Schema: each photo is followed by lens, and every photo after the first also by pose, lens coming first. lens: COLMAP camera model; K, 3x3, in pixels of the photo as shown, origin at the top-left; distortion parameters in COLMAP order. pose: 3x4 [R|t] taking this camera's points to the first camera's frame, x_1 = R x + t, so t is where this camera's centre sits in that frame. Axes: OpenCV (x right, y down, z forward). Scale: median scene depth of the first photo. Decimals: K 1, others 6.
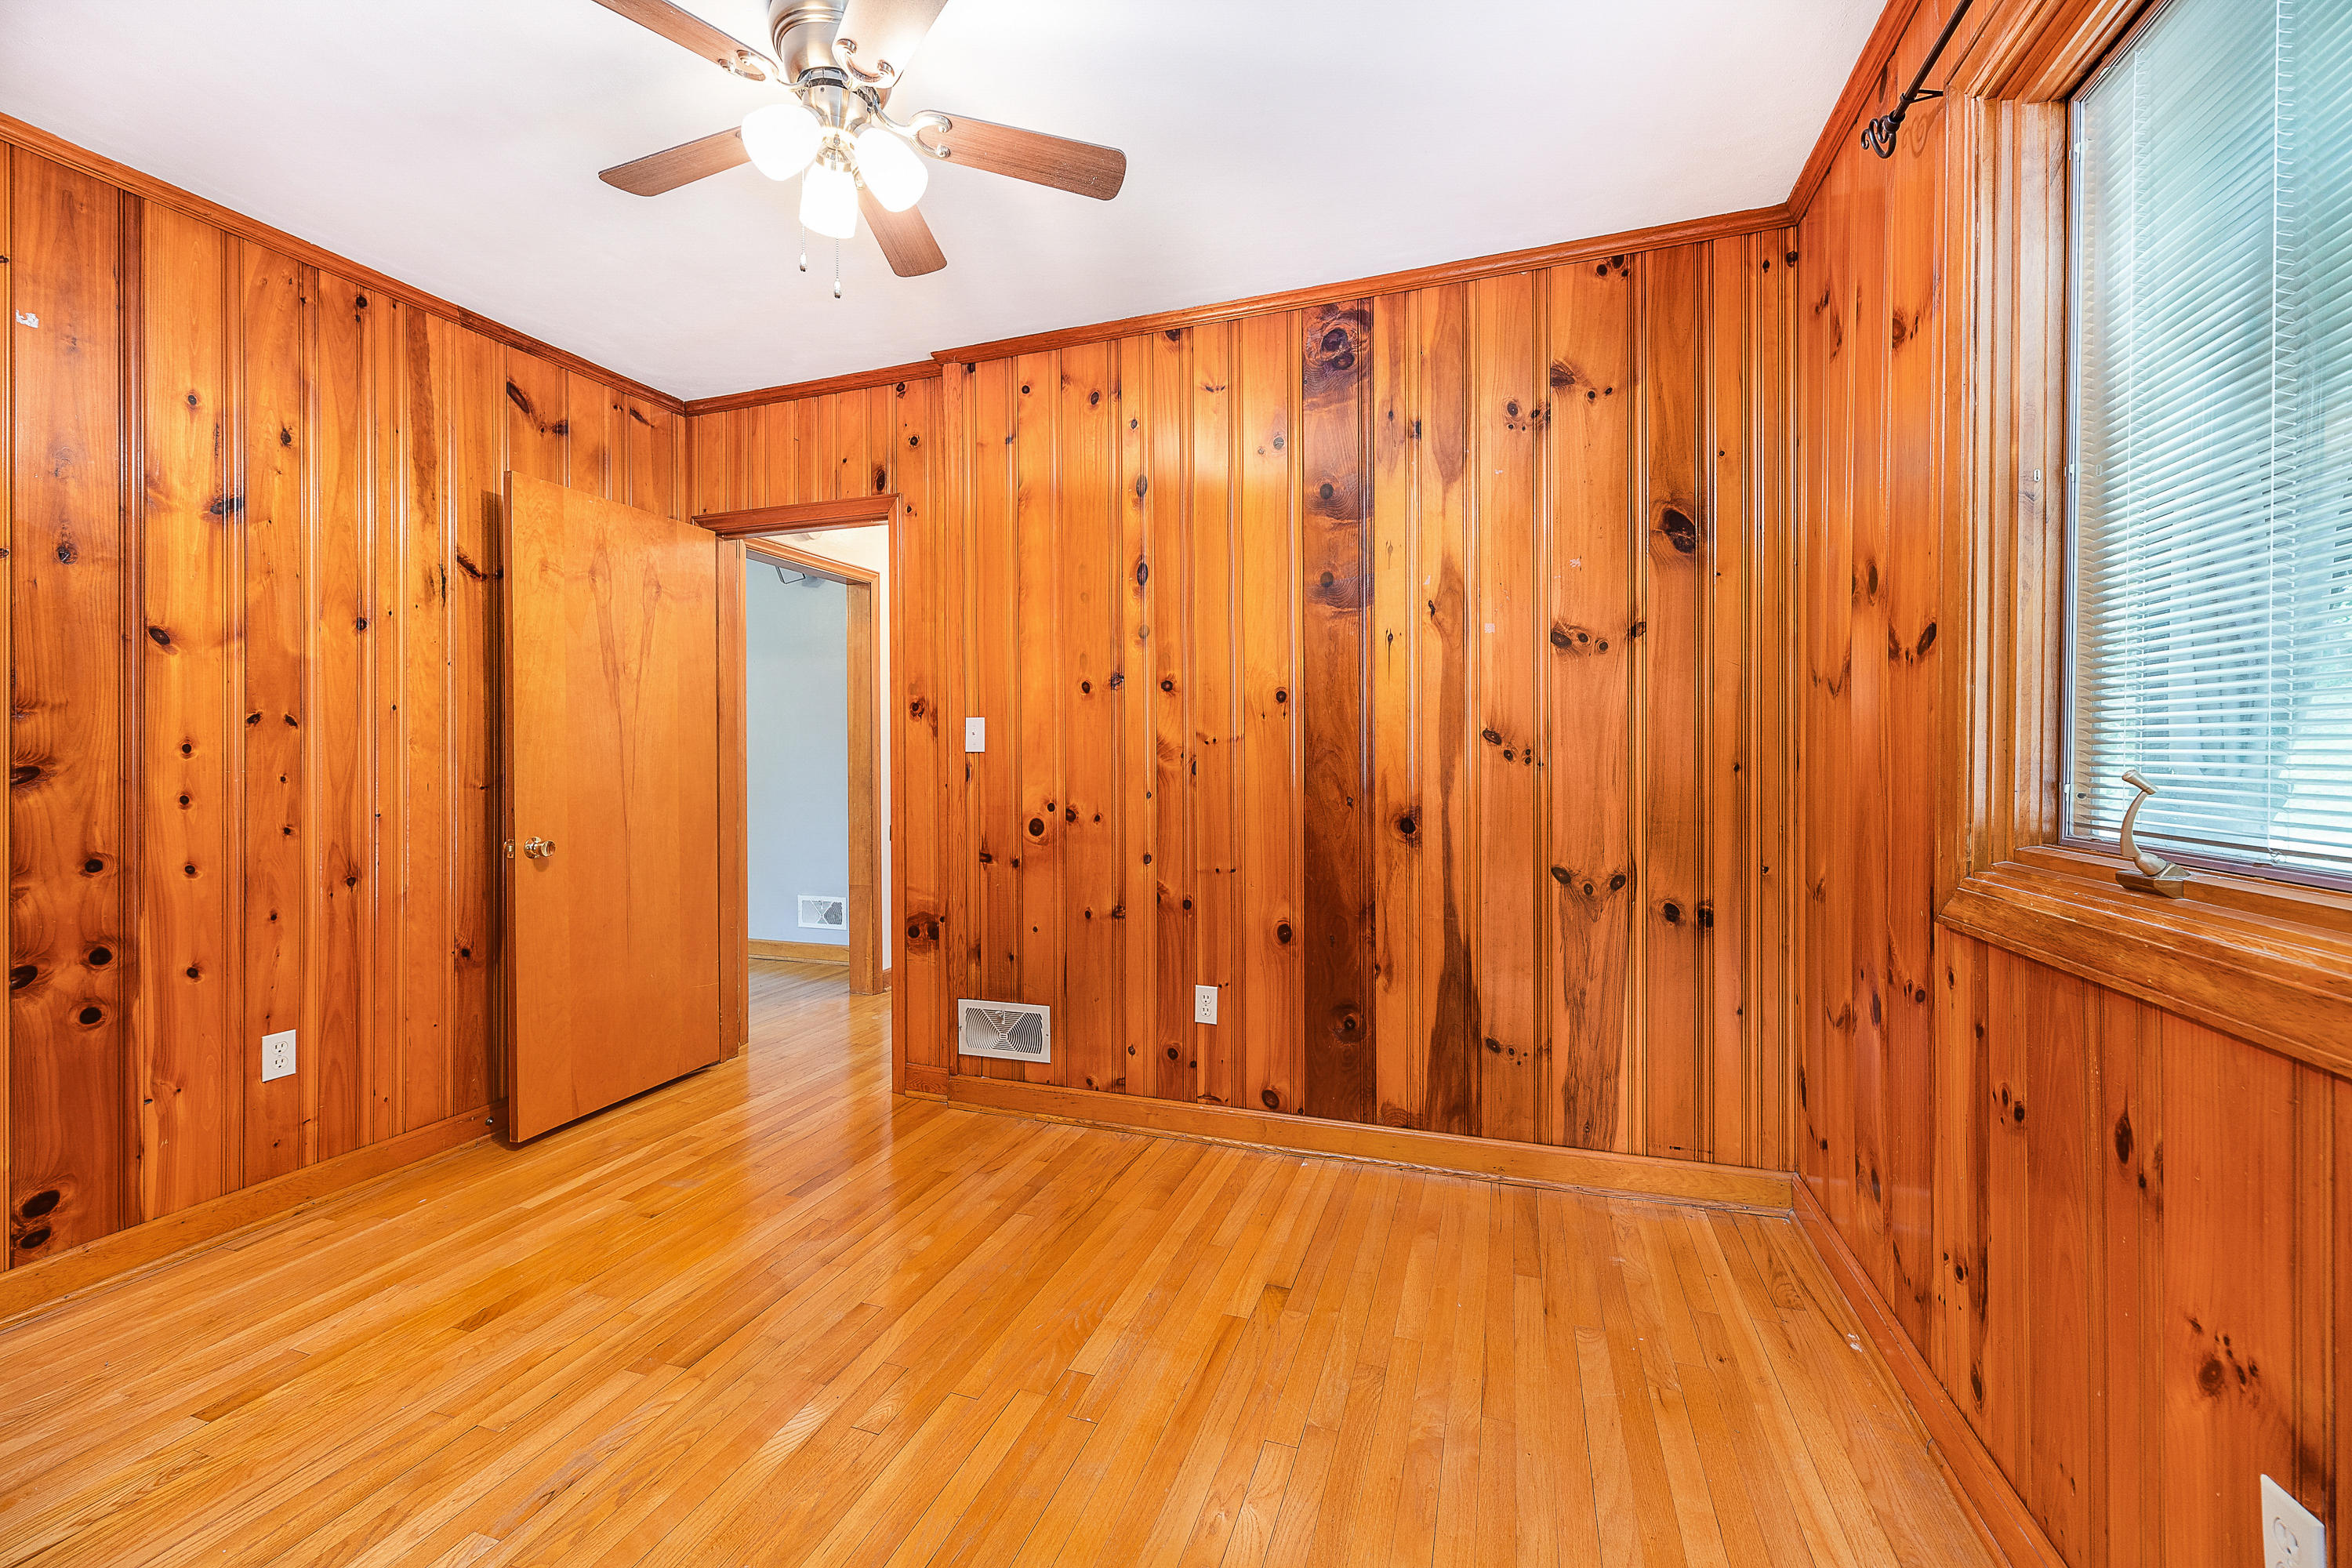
lens RADIAL K [[969.6, 0, 1174.2], [0, 969.6, 764.4], [0, 0, 1]] dist [-0.001576, 0.000633]
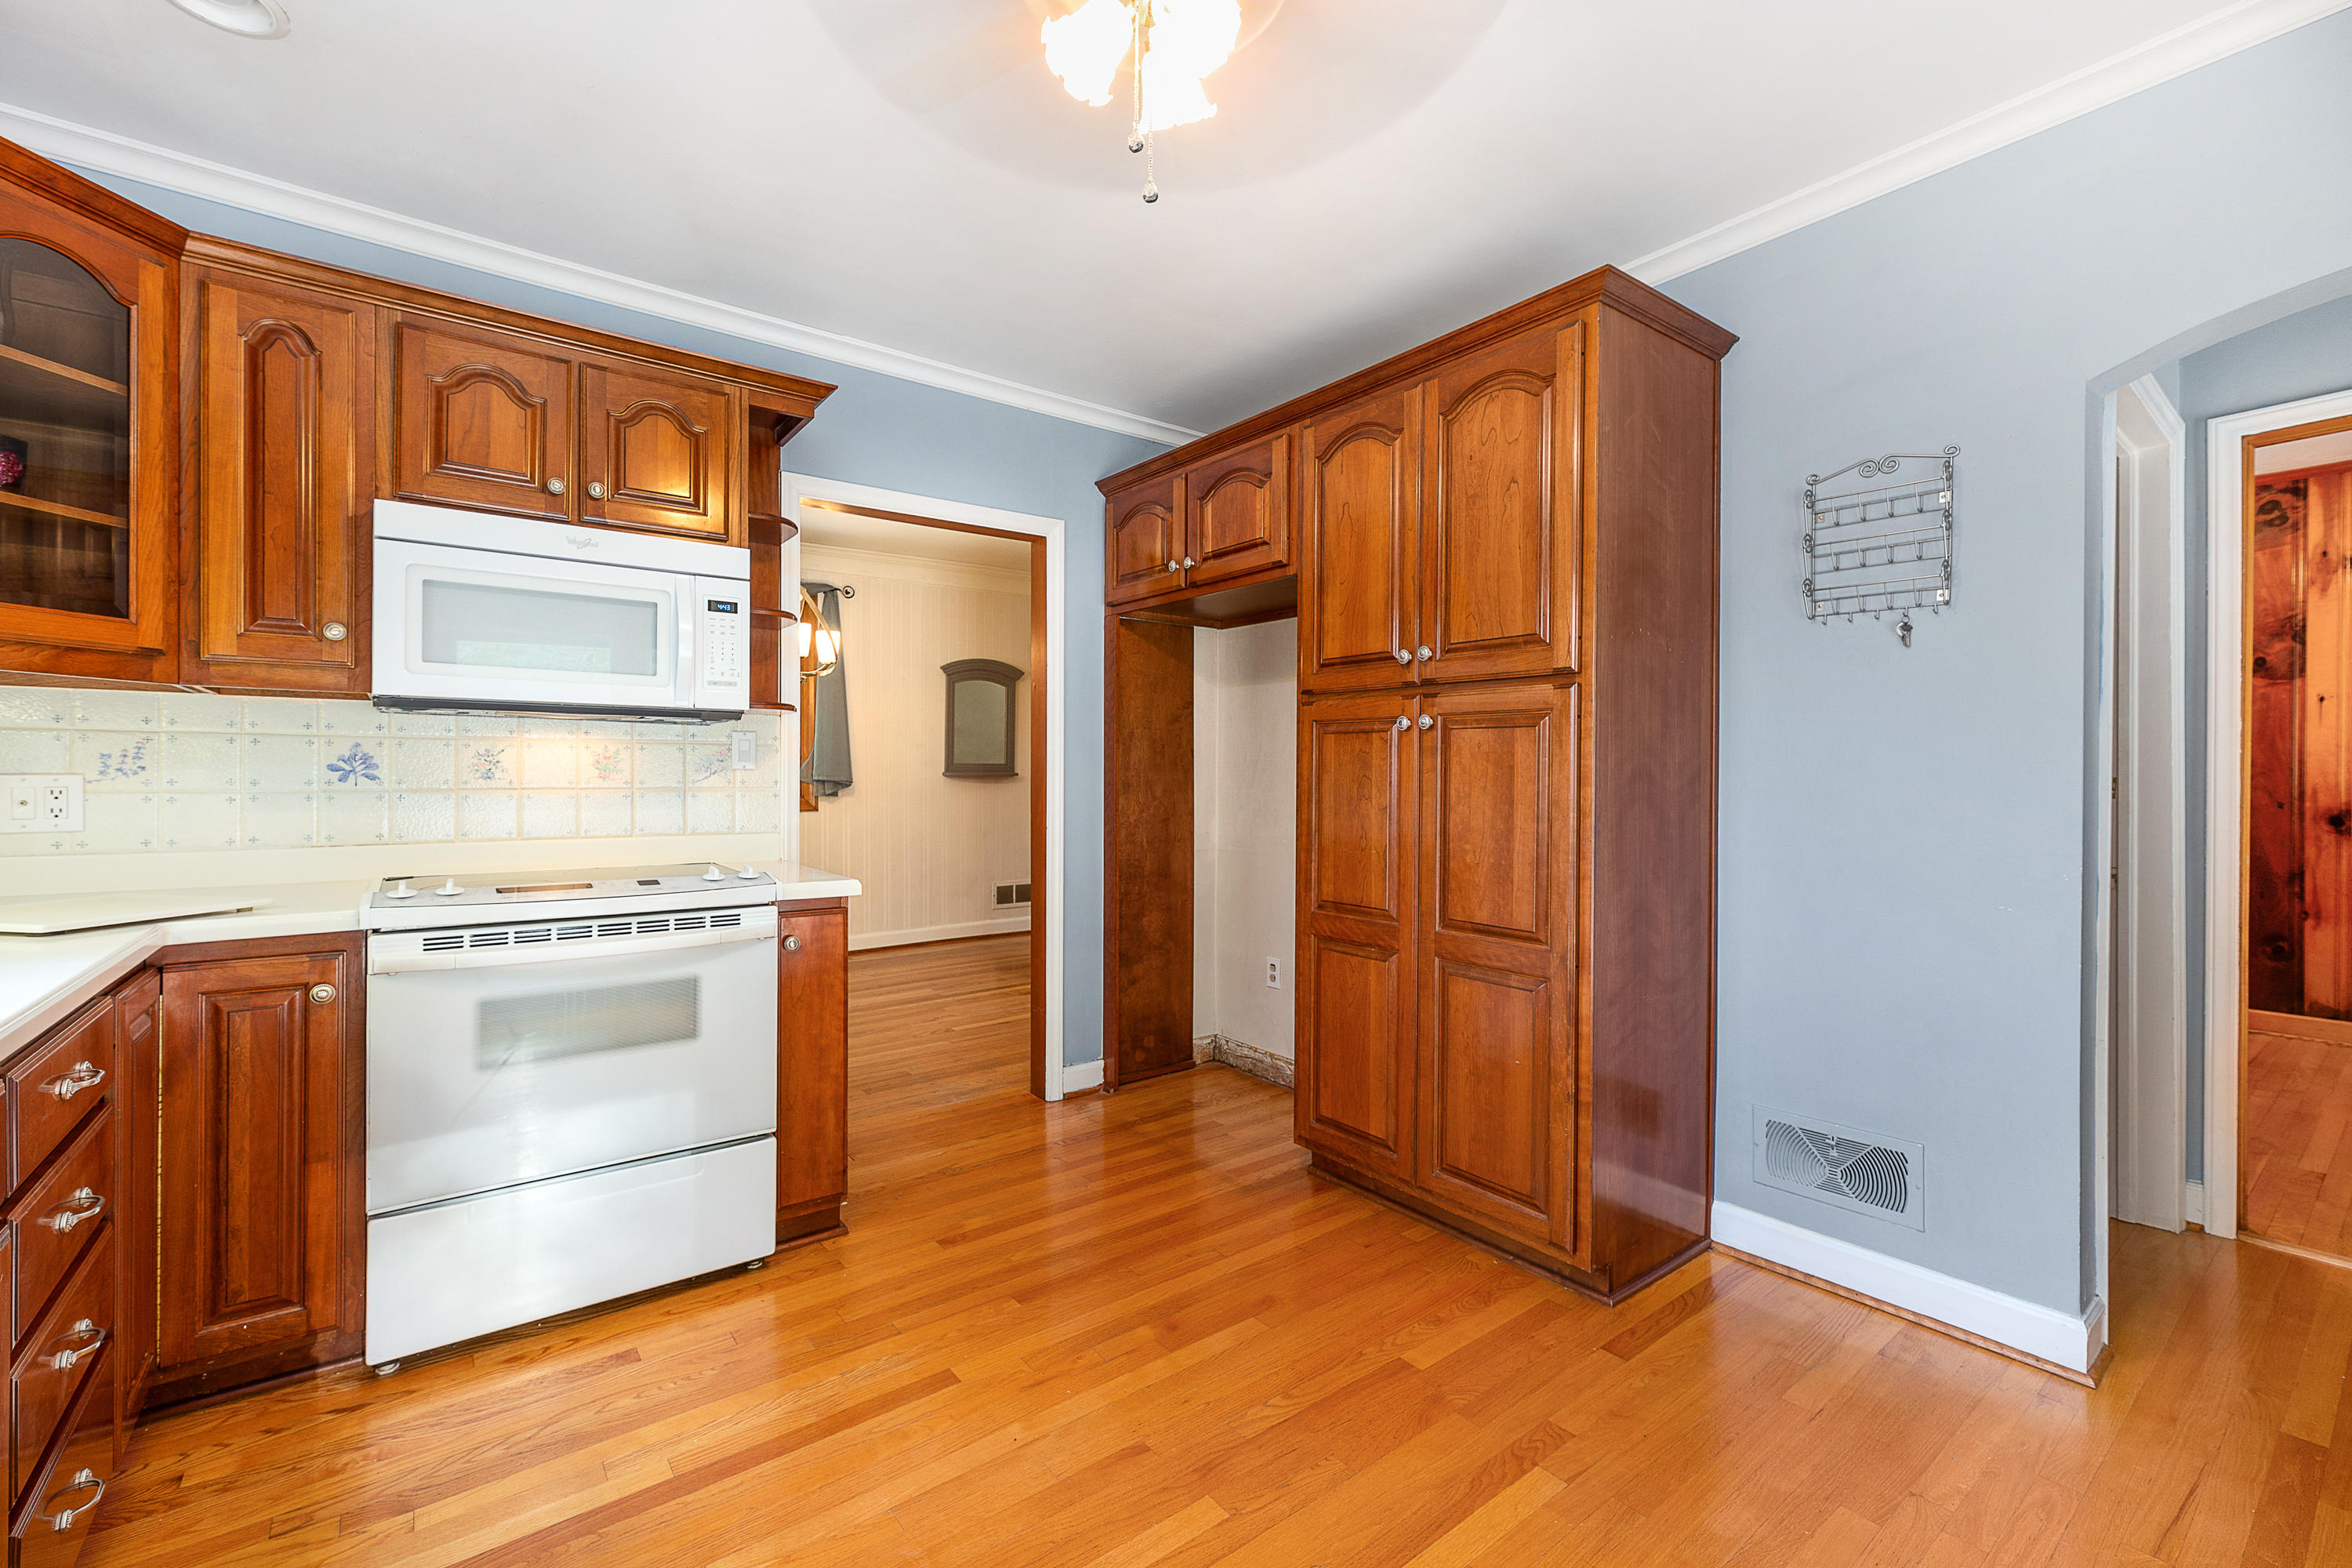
lens RADIAL K [[969.6, 0, 1175.5], [0, 969.6, 784.3], [0, 0, 1]] dist [-0.001576, 0.000633]
pose [[0.791492, 0.010697, -0.611086, -0.272498], [-0.014215, 0.999899, -0.000907, 0.030838], [0.611014, 0.009405, 0.791564, -1.310241]]
